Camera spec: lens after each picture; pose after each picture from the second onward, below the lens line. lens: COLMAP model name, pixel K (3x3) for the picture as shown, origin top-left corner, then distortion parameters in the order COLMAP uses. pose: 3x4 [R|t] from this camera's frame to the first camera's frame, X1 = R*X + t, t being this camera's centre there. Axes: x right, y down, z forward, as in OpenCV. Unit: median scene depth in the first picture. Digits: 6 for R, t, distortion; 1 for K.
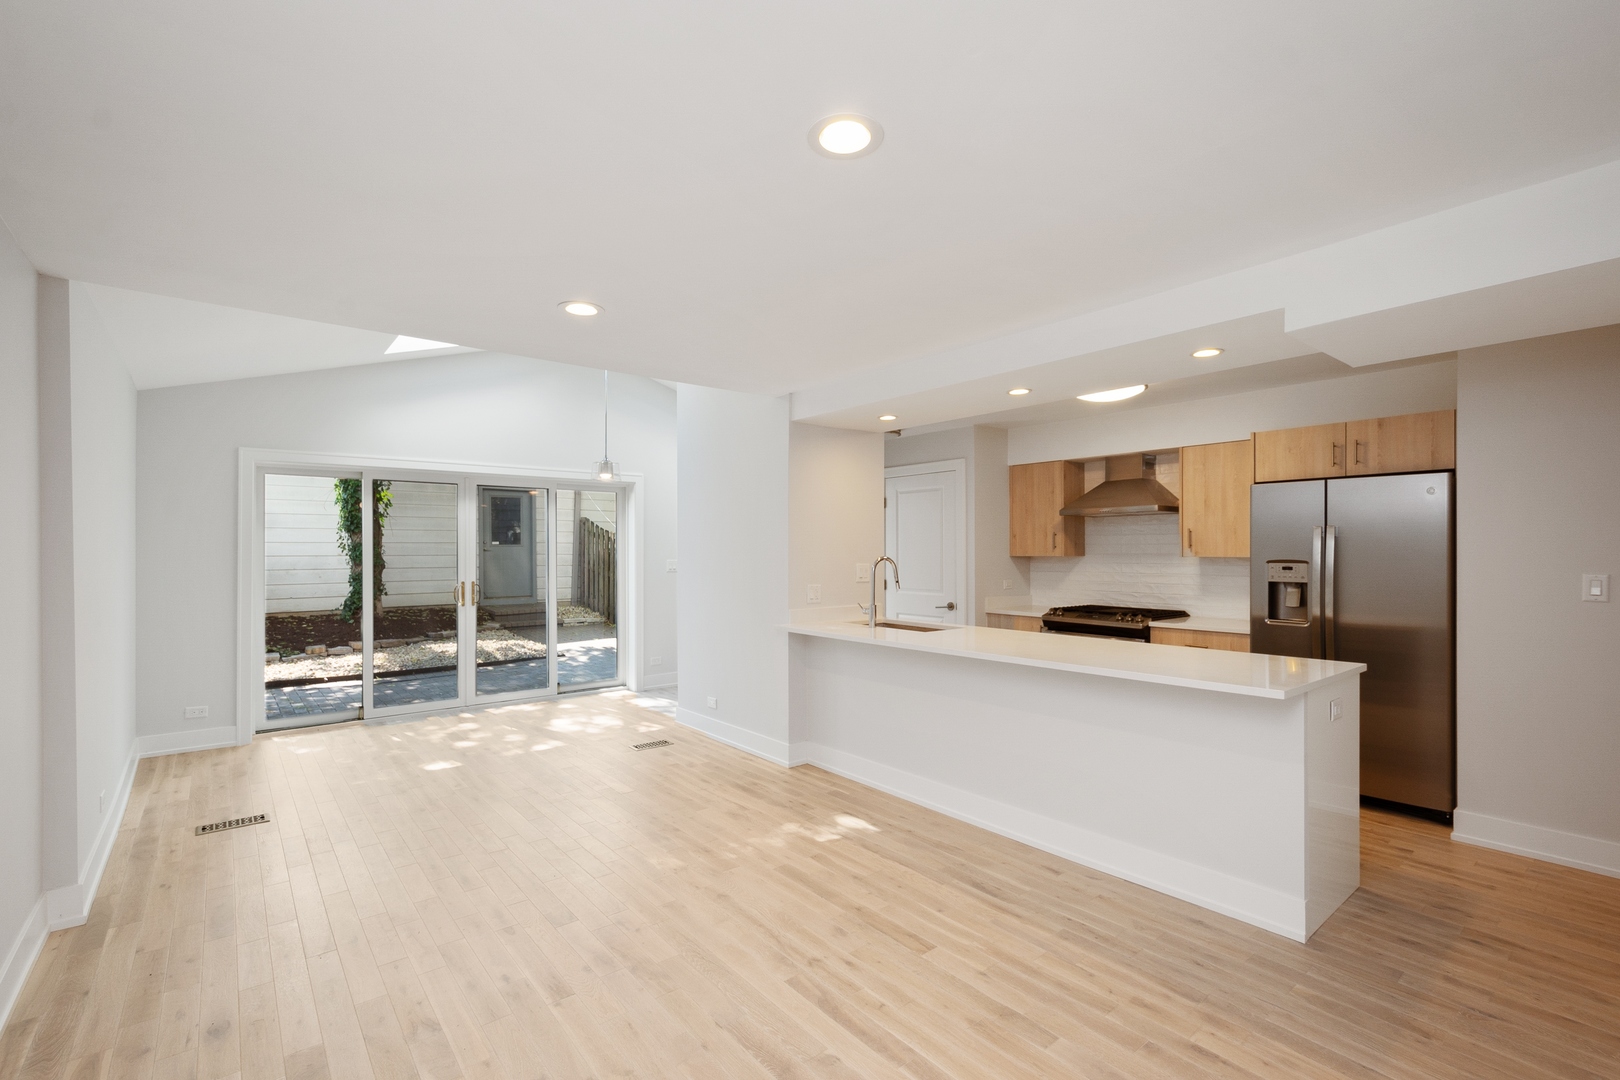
lens RADIAL K [[721.6, 0, 805.9], [0, 721.6, 552.9], [0, 0, 1]] dist [0.002064, -0.000039]
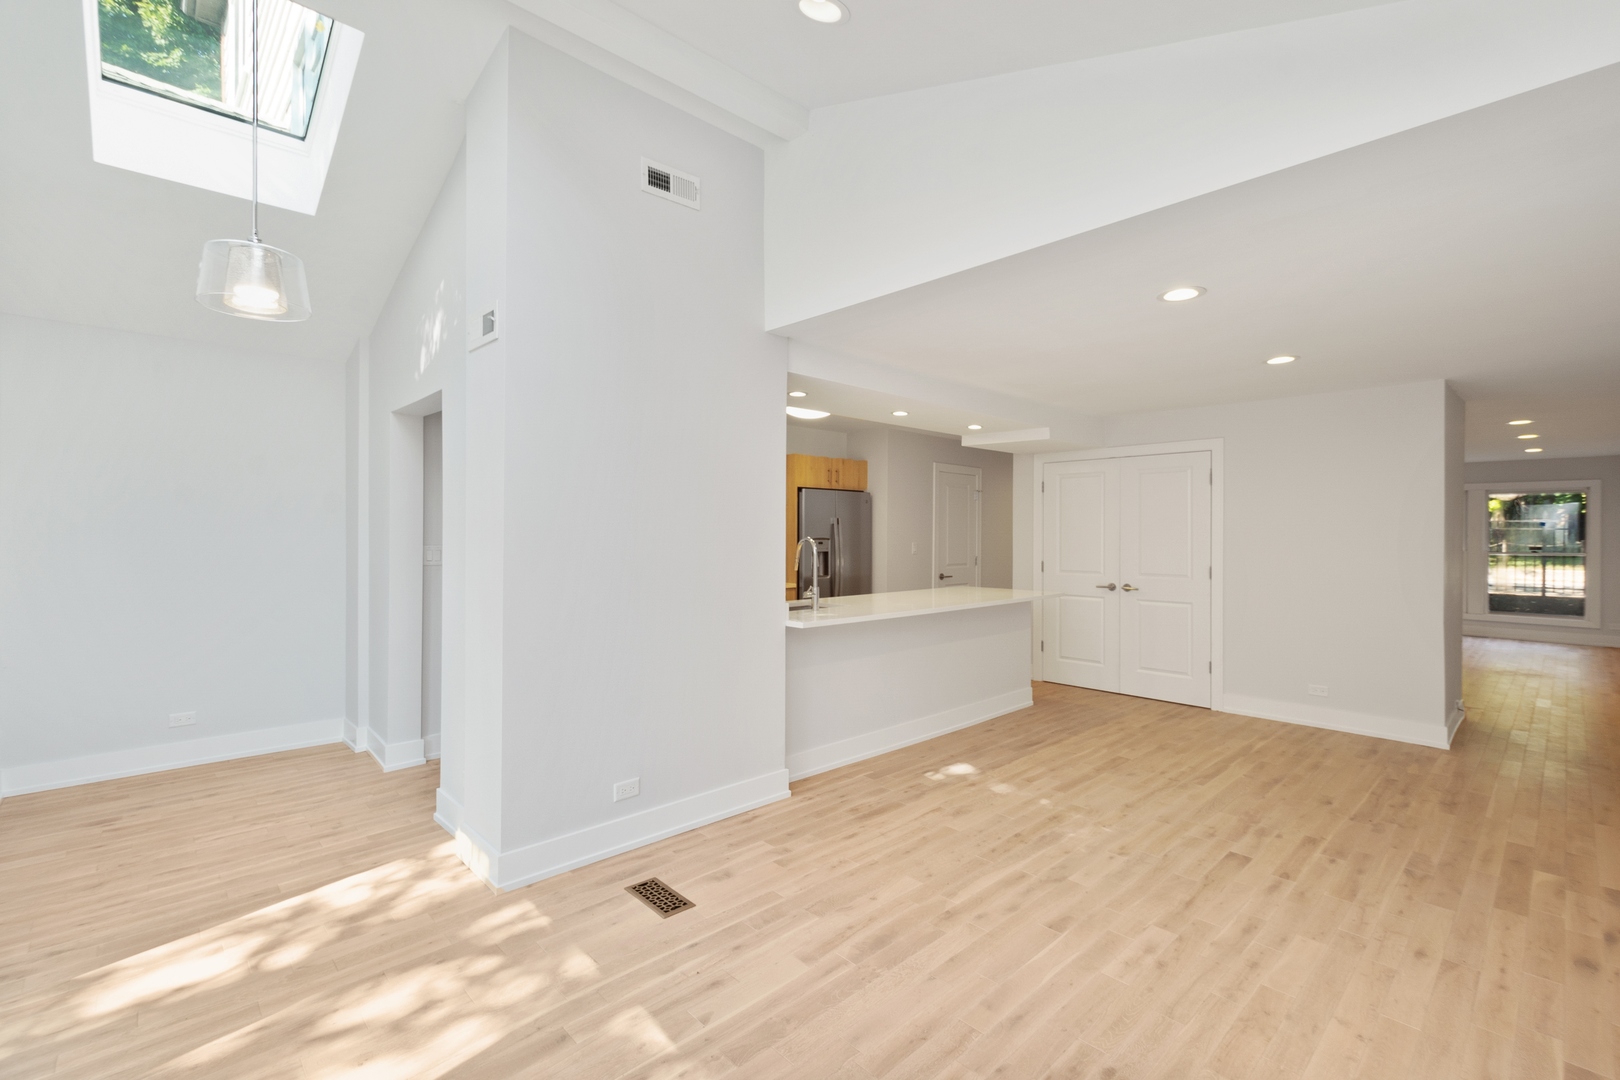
lens RADIAL K [[707.7, 0, 807.9], [0, 707.7, 546.1], [0, 0, 1]] dist [0.002573, -0.000353]
pose [[-0.066198, -0.022108, 0.997562, -0.763244], [-0.002172, 0.999755, 0.022013, -0.005088], [-0.997804, -0.000710, -0.066229, 0.956369]]
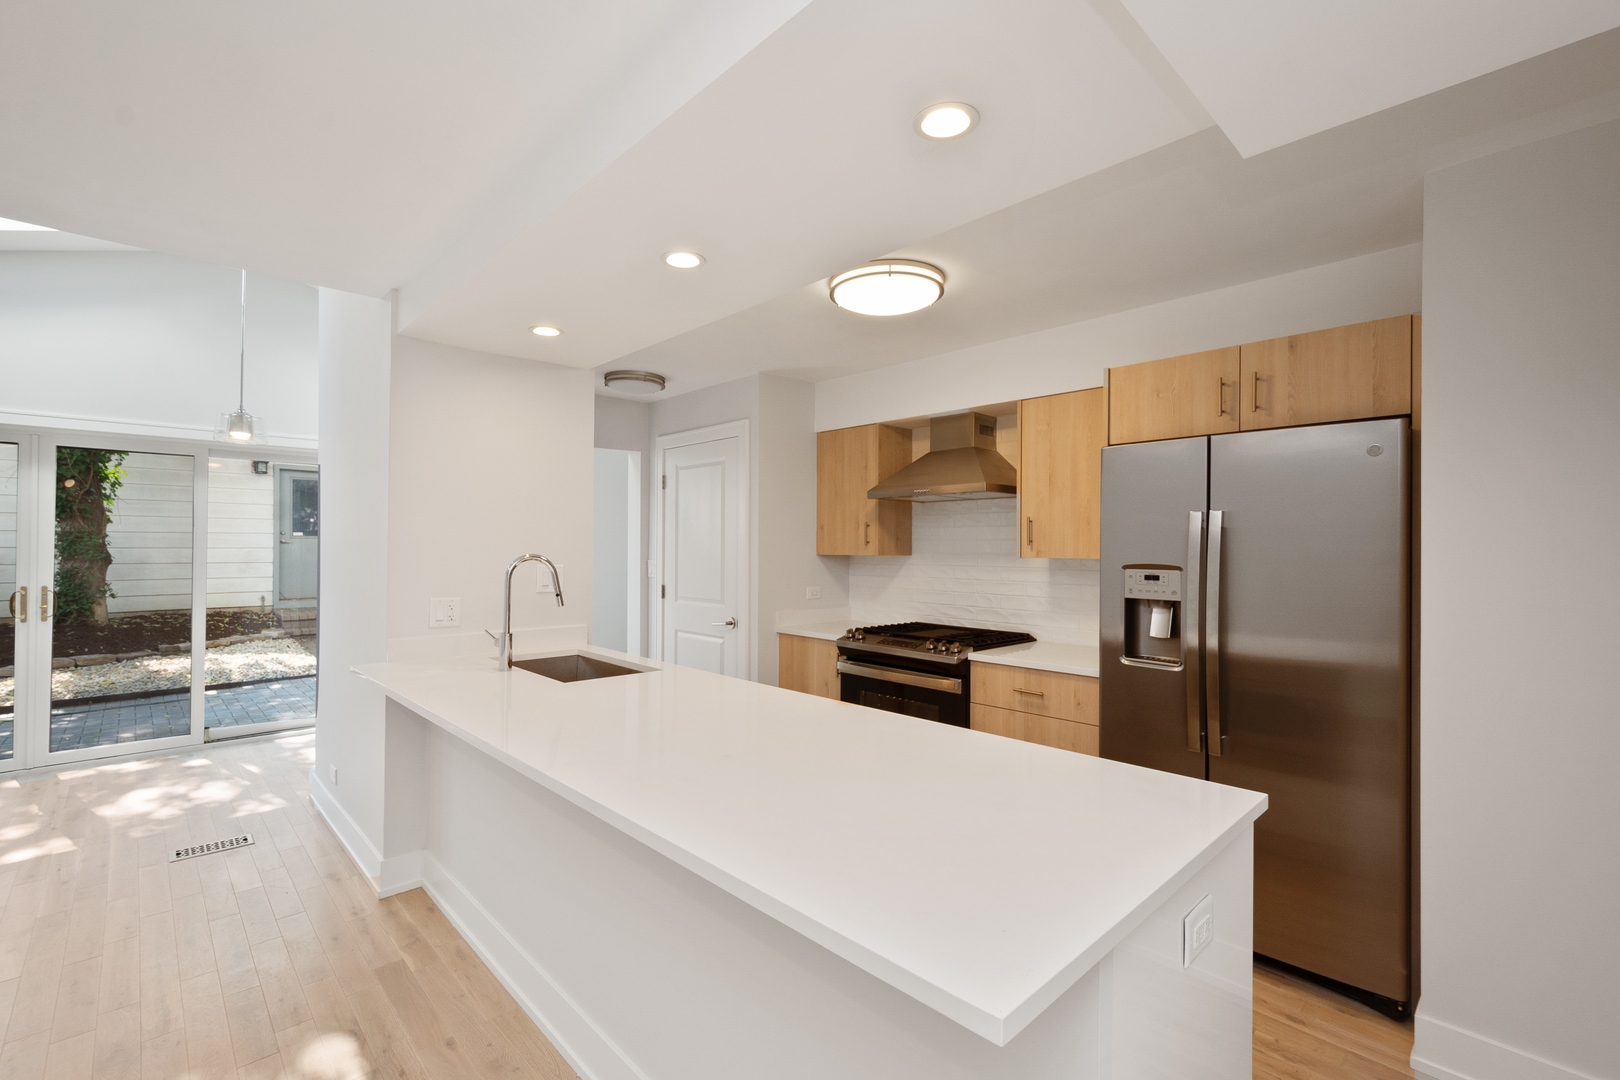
lens RADIAL K [[707.7, 0, 807.9], [0, 707.7, 546.1], [0, 0, 1]] dist [0.002573, -0.000353]
pose [[0.996710, 0.008193, 0.080638, 0.266870], [-0.007816, 0.999957, -0.004984, -0.000747], [-0.080676, 0.004337, 0.996731, 0.342925]]
